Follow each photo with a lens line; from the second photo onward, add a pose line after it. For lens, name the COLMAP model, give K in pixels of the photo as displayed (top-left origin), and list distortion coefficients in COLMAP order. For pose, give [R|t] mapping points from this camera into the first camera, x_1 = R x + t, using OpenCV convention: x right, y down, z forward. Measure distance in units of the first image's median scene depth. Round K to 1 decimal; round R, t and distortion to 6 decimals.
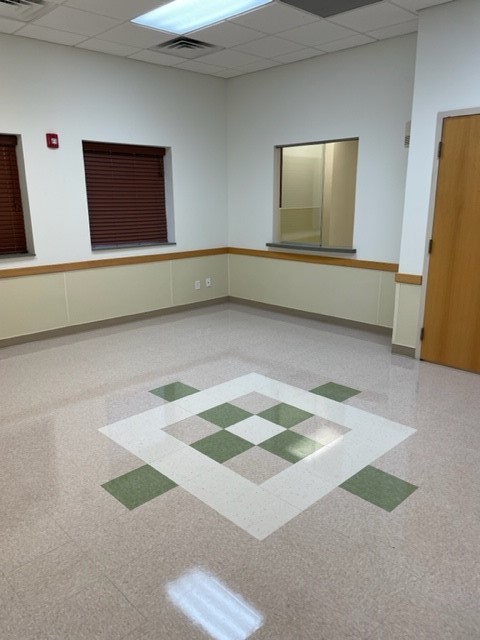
lens RADIAL K [[485.9, 0, 235.4], [0, 485.9, 320.6], [0, 0, 1]] dist [0.085058, -0.110365]
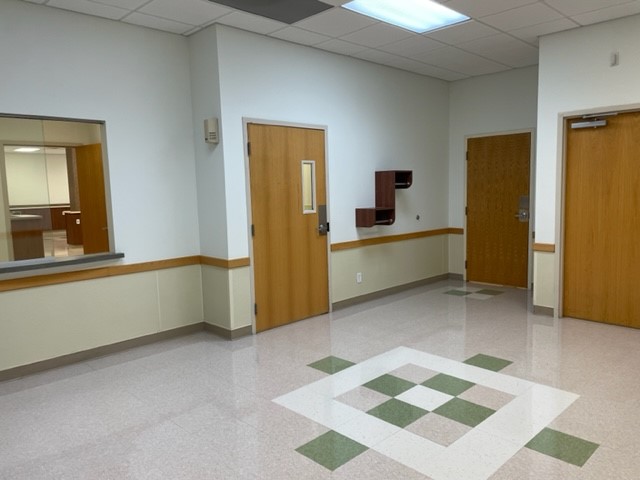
lens RADIAL K [[485.9, 0, 324.6], [0, 485.9, 240.5], [0, 0, 1]] dist [0.085058, -0.110365]
pose [[-0.022773, -0.101136, 0.994612, -0.681424], [0.273008, 0.956428, 0.103504, -0.186982], [-0.961742, 0.273894, 0.005830, 0.787407]]
